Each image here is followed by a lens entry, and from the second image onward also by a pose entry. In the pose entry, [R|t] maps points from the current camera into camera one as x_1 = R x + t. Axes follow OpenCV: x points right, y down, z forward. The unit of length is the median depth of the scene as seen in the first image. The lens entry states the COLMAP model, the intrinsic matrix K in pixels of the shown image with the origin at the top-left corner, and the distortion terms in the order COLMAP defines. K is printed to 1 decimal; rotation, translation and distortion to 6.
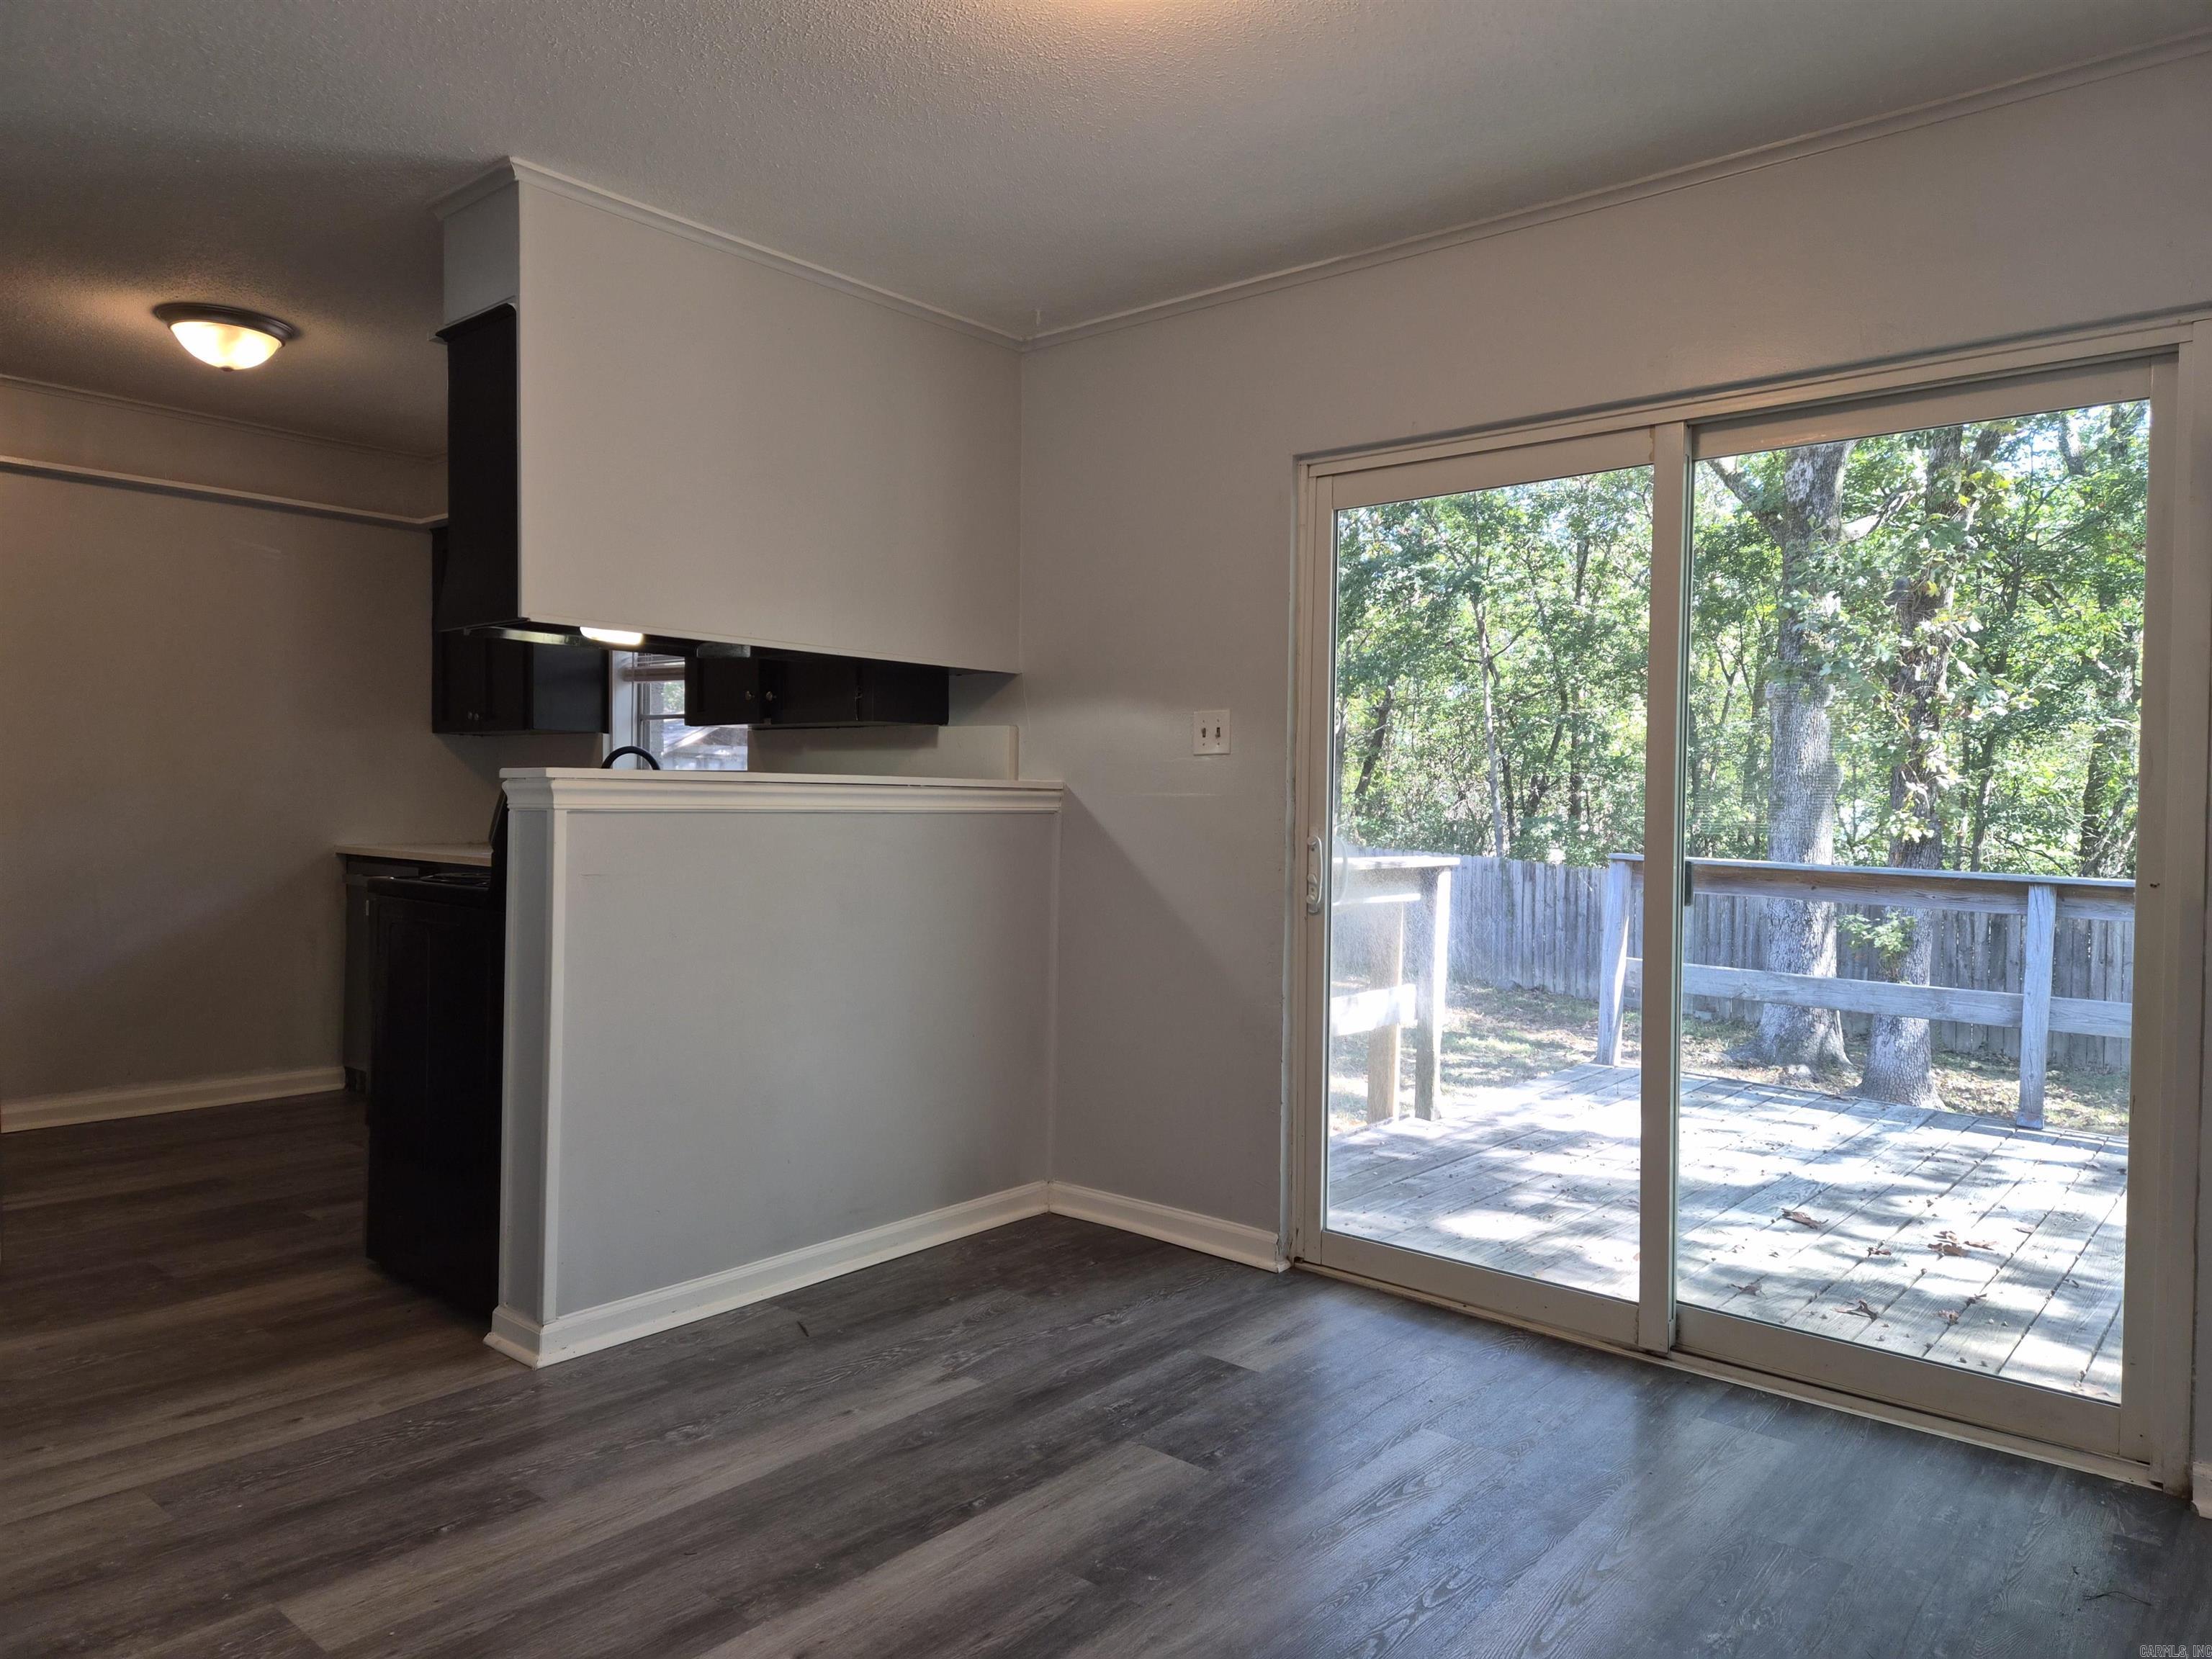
lens RADIAL K [[1485.6, 0, 1105.8], [0, 1485.6, 836.6], [0, 0, 1]] dist [0.073100, -0.056480]
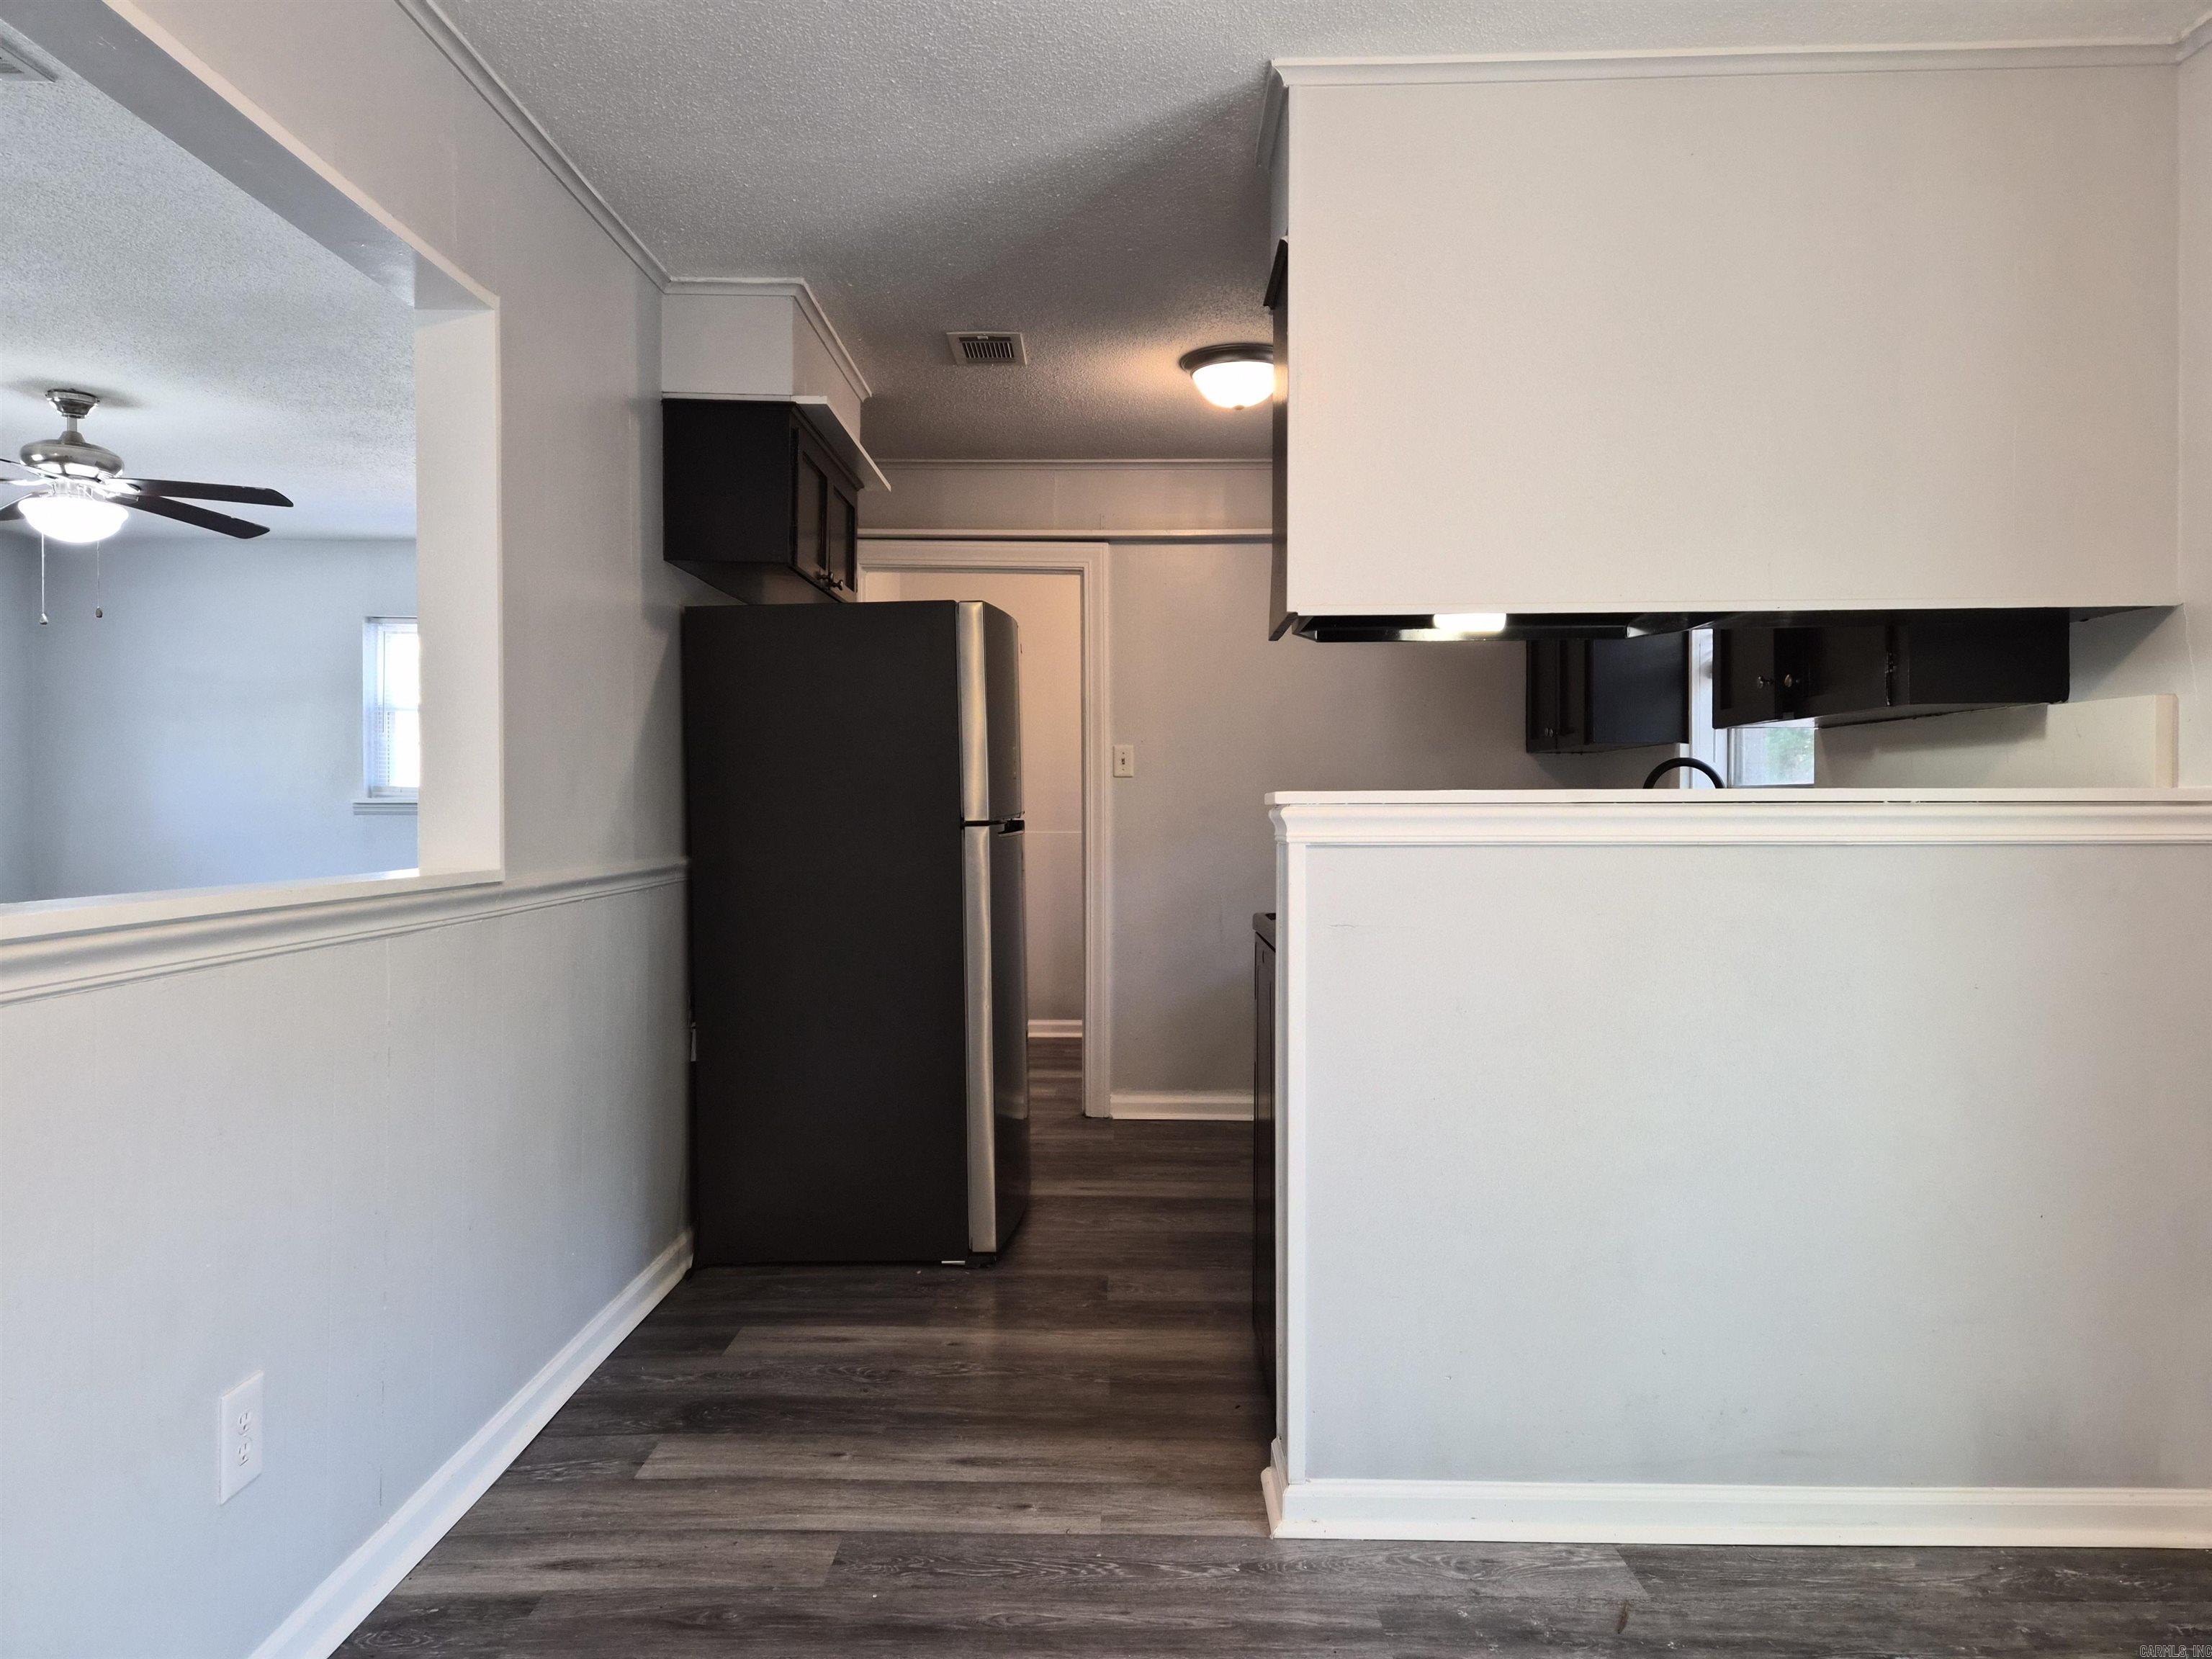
lens RADIAL K [[1485.6, 0, 1096.5], [0, 1485.6, 825.7], [0, 0, 1]] dist [0.073100, -0.056480]
pose [[0.633596, -0.006266, -0.773639, 0.159252], [-0.007419, 0.999872, -0.014174, -0.013191], [0.773629, 0.014720, 0.633468, 0.347272]]
